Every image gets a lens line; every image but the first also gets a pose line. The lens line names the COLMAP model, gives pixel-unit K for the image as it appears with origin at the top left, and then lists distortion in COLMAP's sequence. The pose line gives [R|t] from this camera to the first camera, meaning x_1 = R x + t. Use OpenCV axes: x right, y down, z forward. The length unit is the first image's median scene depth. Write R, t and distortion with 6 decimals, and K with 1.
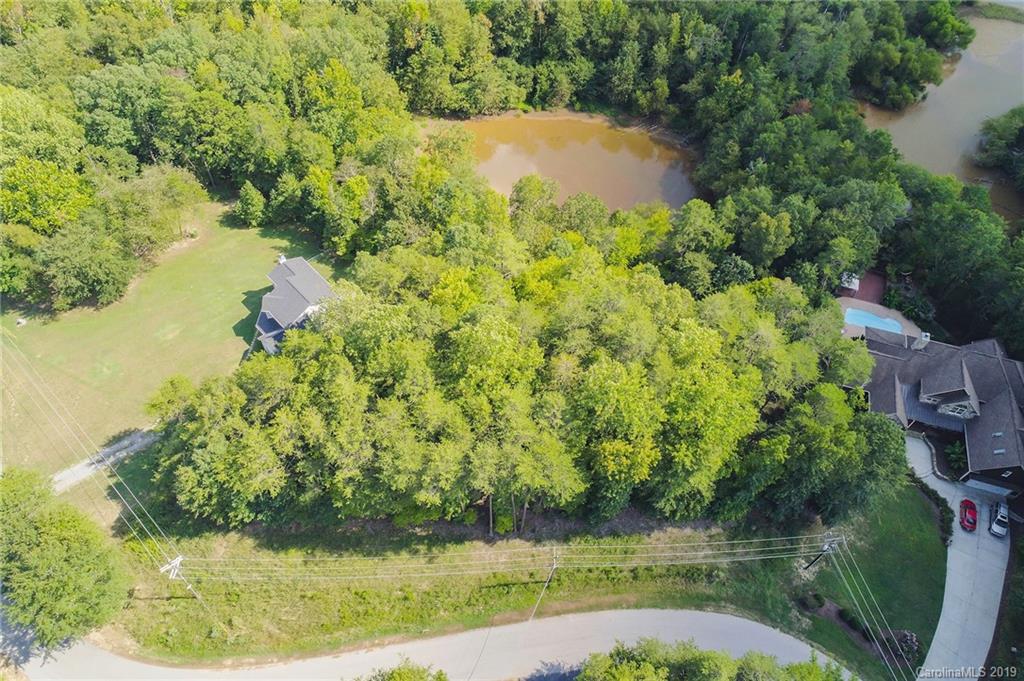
lens RADIAL K [[680.8, 0, 512.0], [0, 680.8, 340.5], [0, 0, 1]] dist [0.008880, -0.000210]
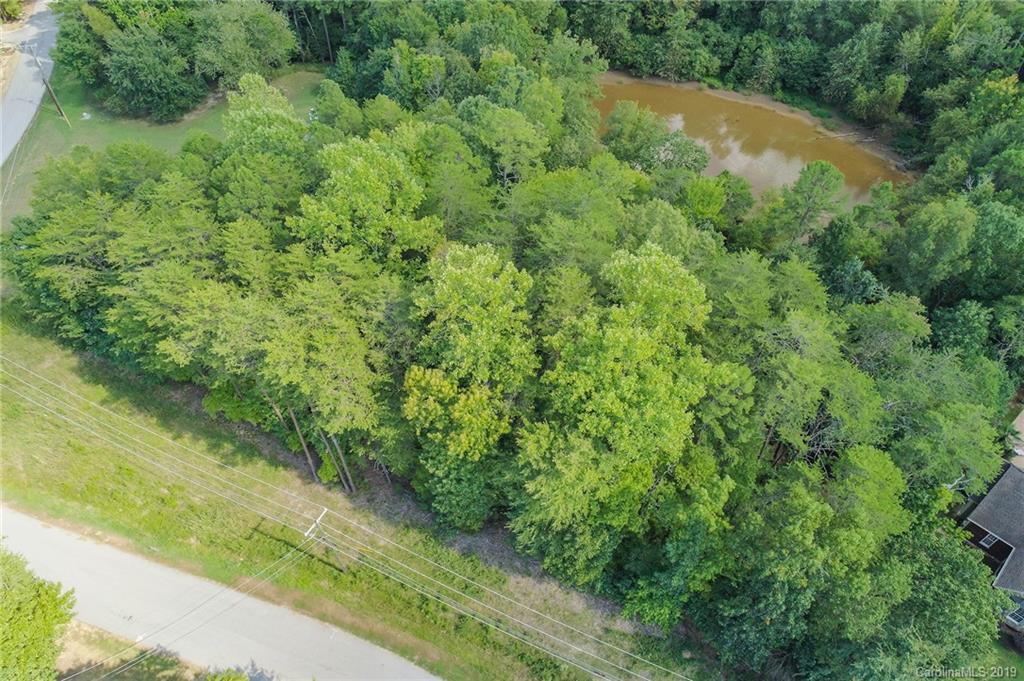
lens RADIAL K [[680.8, 0, 512.0], [0, 680.8, 340.5], [0, 0, 1]] dist [0.008880, -0.000210]
pose [[0.881794, 0.335403, -0.331578, 0.198507], [-0.362489, 0.931740, -0.021510, 0.054980], [0.301730, 0.139161, 0.943183, 0.220663]]
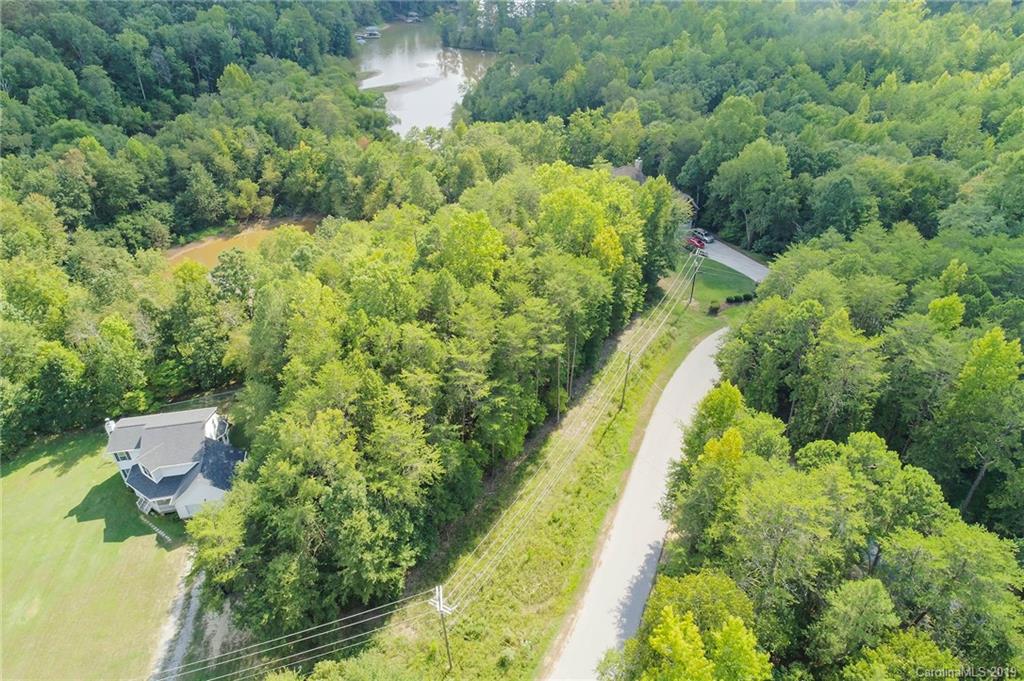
lens RADIAL K [[680.8, 0, 512.0], [0, 680.8, 340.5], [0, 0, 1]] dist [0.008880, -0.000210]
pose [[0.532673, -0.506577, 0.677967, -0.420837], [0.687692, 0.725999, 0.002153, 0.087836], [-0.493294, 0.465086, 0.735089, 0.133375]]
